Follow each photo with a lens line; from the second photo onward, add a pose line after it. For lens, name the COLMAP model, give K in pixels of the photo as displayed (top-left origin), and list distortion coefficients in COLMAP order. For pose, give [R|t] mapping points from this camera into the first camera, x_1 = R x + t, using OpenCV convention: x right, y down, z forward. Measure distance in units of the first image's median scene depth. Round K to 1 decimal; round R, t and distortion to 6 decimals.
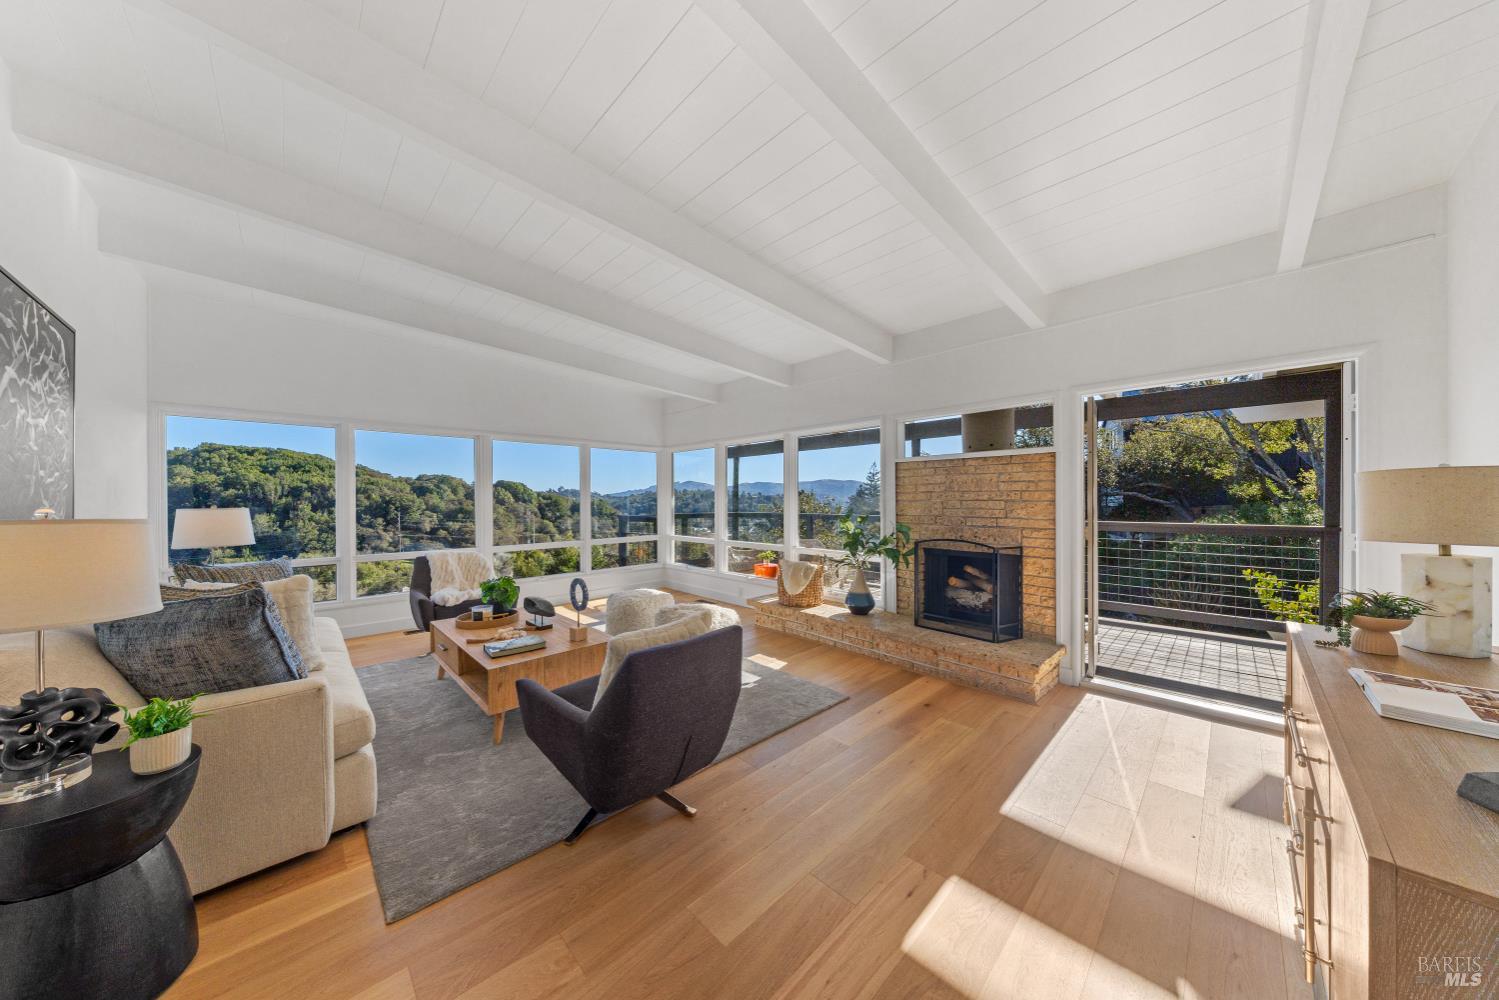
lens RADIAL K [[469.4, 0, 757.1], [0, 469.4, 499.2], [0, 0, 1]] dist [-0.009233, -0.000159]
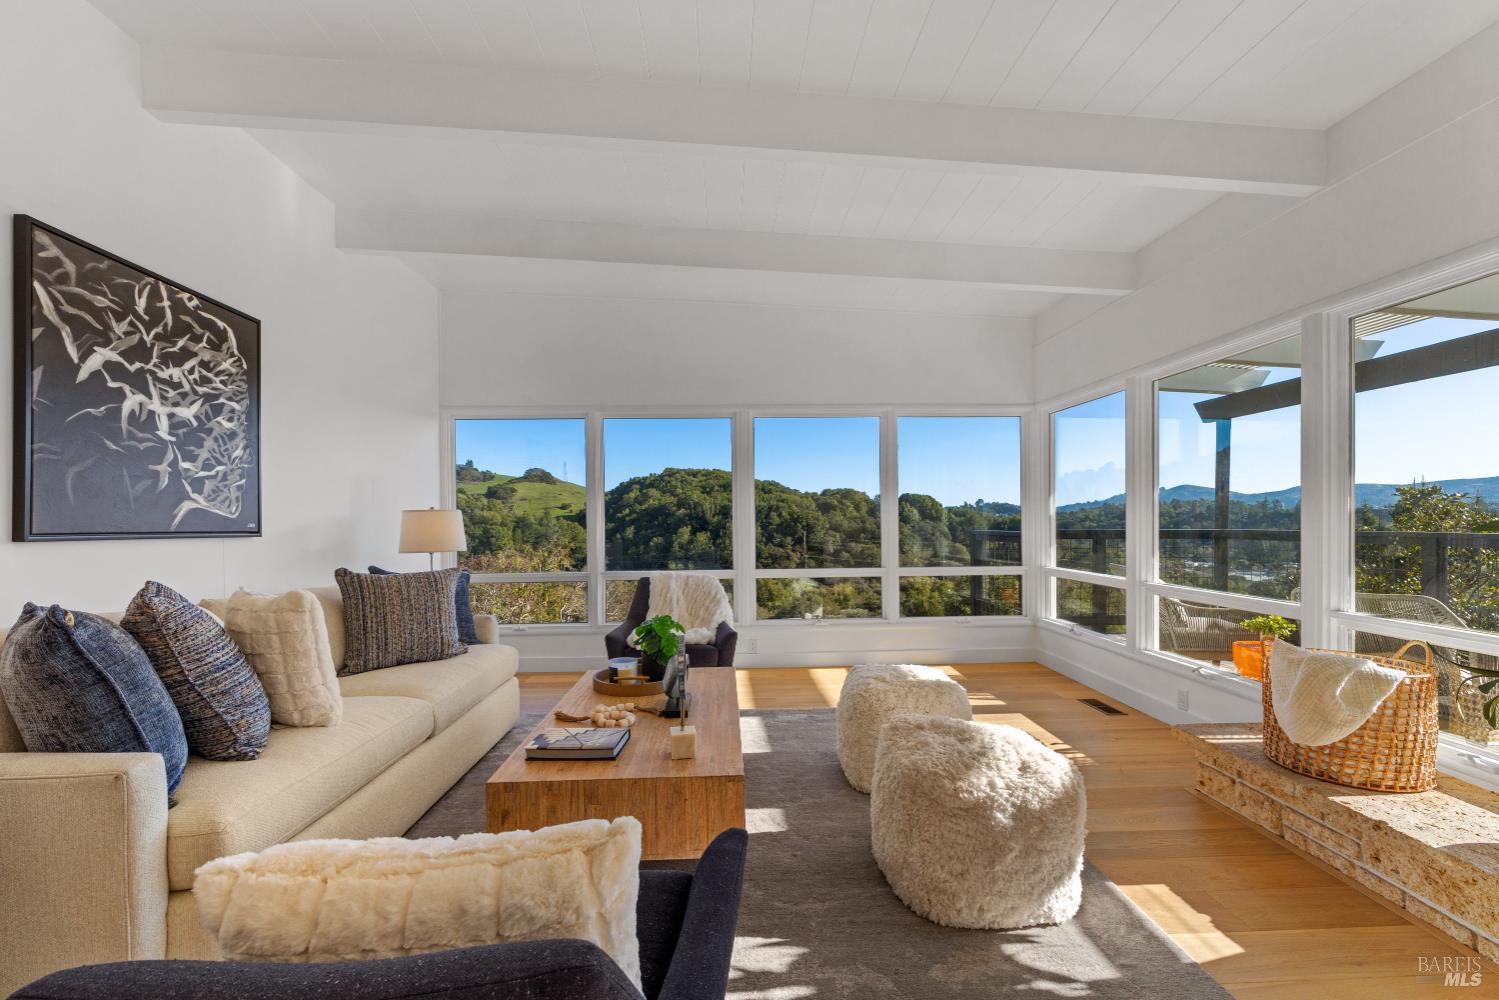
lens RADIAL K [[632.9, 0, 753.5], [0, 632.9, 526.3], [0, 0, 1]] dist [0.002665, -0.000182]
pose [[0.738165, 0.004101, -0.674608, 0.084122], [0.006572, 0.999890, 0.013270, 0.024755], [0.674589, -0.014229, 0.738057, 0.326989]]
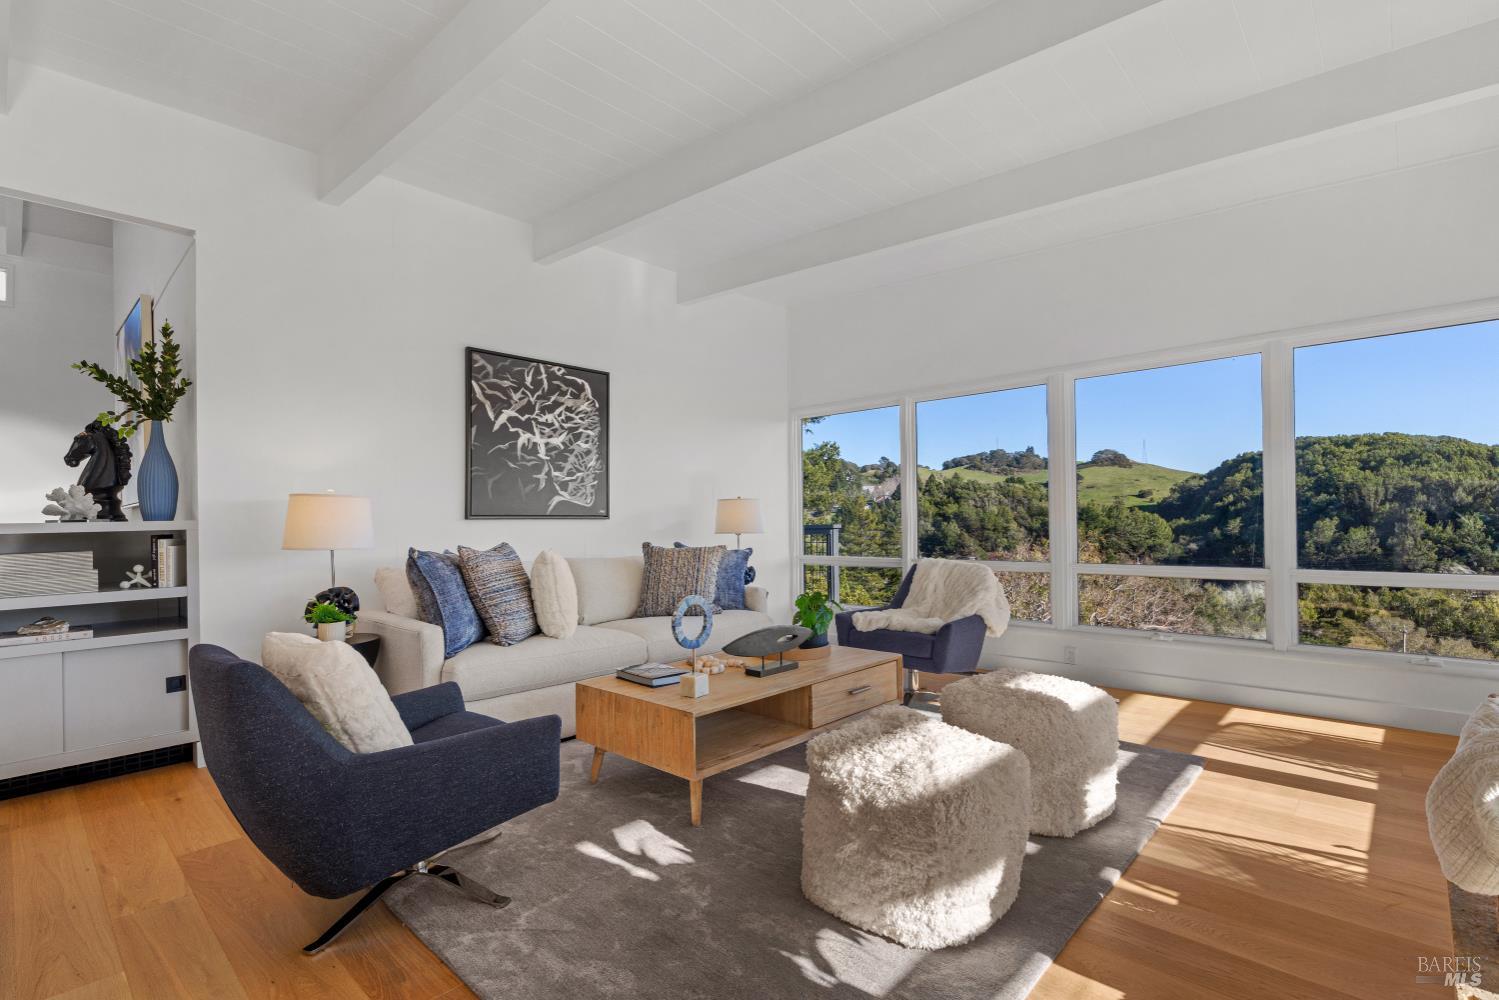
lens RADIAL K [[705.3, 0, 752.0], [0, 705.3, 518.8], [0, 0, 1]] dist [-0.001550, 0.000599]
pose [[0.031160, 0.003762, -0.999507, 0.331898], [0.015084, 0.999877, 0.004234, 0.038177], [0.999401, -0.015209, 0.031099, 0.631031]]
